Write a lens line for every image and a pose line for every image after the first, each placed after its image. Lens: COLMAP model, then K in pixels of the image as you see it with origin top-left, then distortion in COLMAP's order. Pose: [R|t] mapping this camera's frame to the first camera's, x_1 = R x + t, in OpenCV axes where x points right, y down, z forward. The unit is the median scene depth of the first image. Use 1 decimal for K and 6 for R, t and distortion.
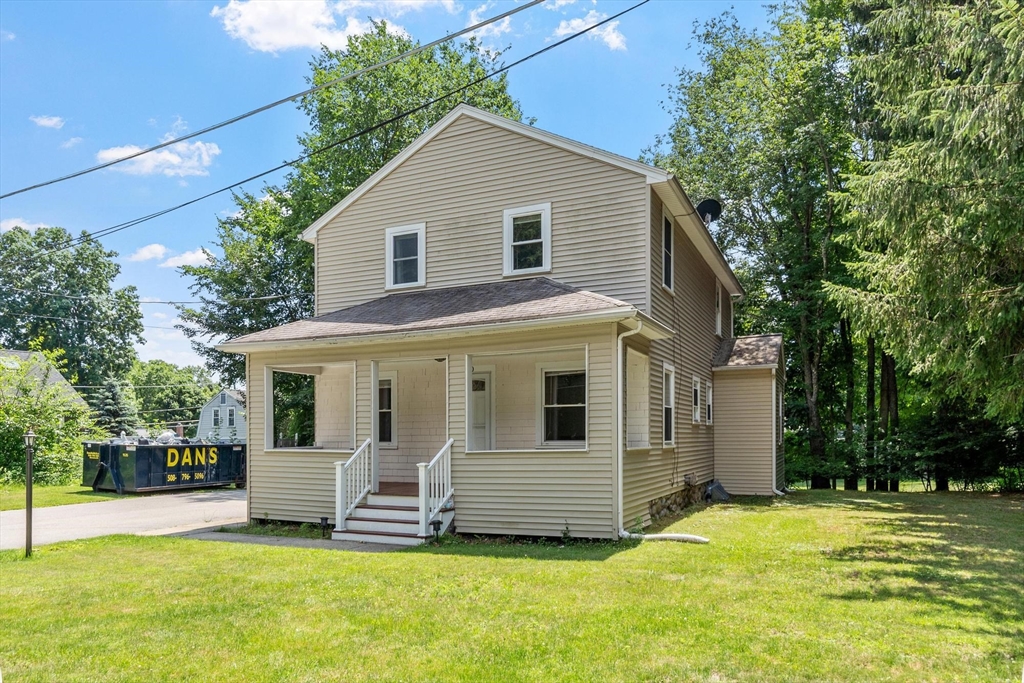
lens RADIAL K [[667.9, 0, 513.4], [0, 667.9, 371.1], [0, 0, 1]] dist [-0.007132, -0.004174]
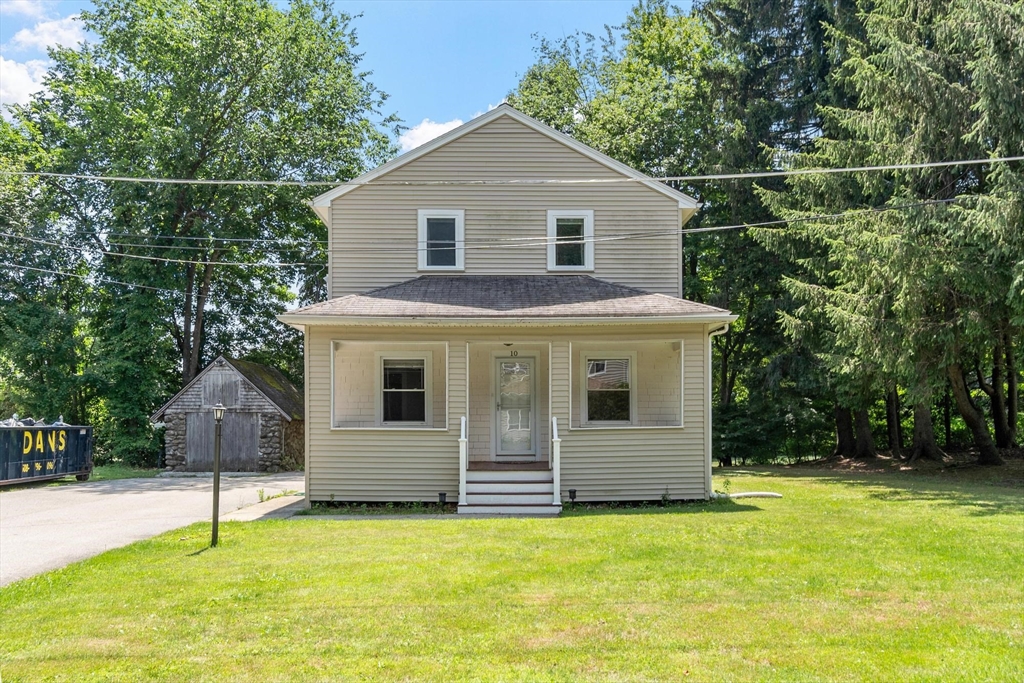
lens RADIAL K [[698.5, 0, 511.6], [0, 698.5, 341.7], [0, 0, 1]] dist [-0.002035, 0.003487]
pose [[0.904932, 0.053182, 0.422220, -0.534540], [-0.044679, 0.998550, -0.030015, 0.011757], [-0.423204, 0.008297, 0.905997, -0.013882]]
